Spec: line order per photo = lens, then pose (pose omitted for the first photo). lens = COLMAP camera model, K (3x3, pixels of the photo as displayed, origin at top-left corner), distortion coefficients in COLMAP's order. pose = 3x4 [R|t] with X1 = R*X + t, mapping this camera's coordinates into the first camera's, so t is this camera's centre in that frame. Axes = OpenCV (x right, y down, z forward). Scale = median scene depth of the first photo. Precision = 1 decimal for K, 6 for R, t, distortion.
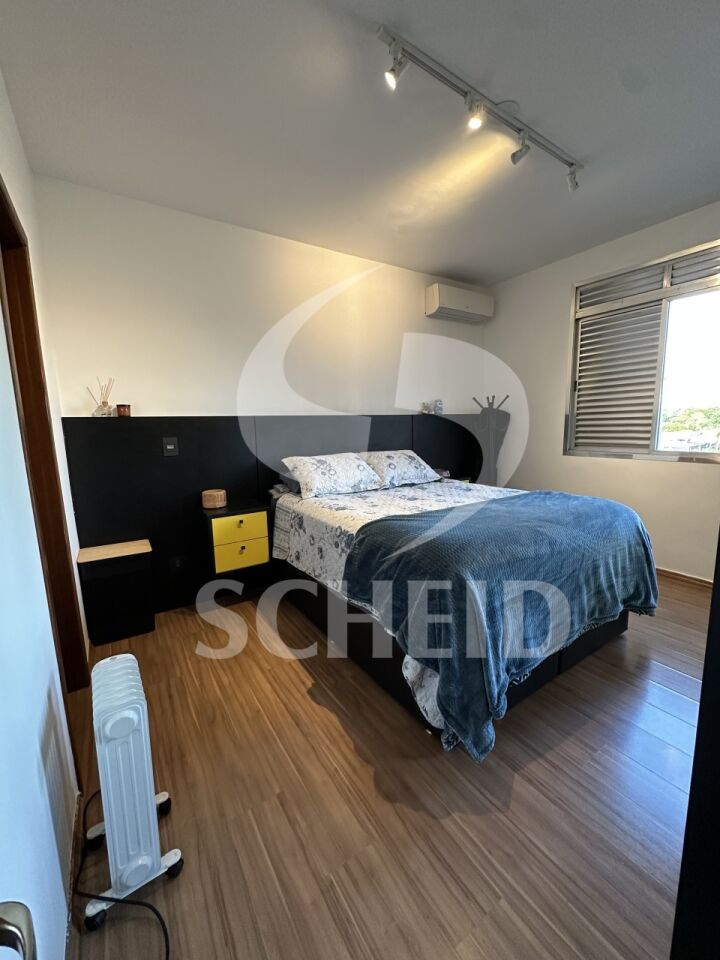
lens RADIAL K [[383.3, 0, 360.9], [0, 383.3, 480.1], [0, 0, 1]] dist [-0.005515, 0.001409]
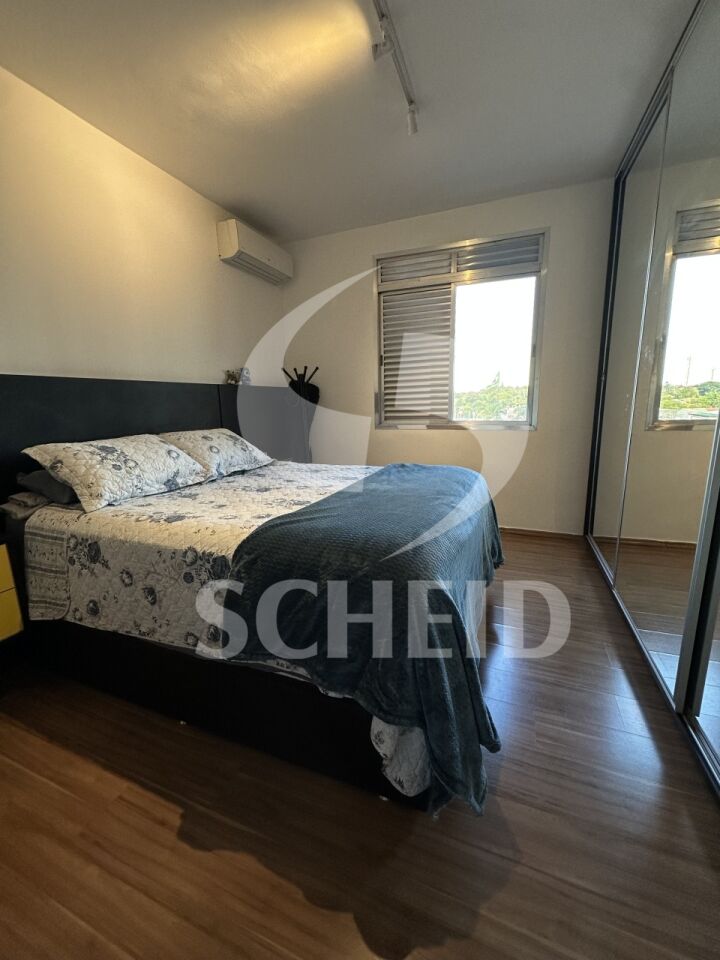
lens RADIAL K [[383.3, 0, 359.3], [0, 383.3, 479.2], [0, 0, 1]] dist [-0.005515, 0.001409]
pose [[0.820347, -0.108112, 0.561553, -0.124170], [0.085236, 0.994114, 0.066872, -0.005292], [-0.565478, -0.006994, 0.824734, 0.249459]]
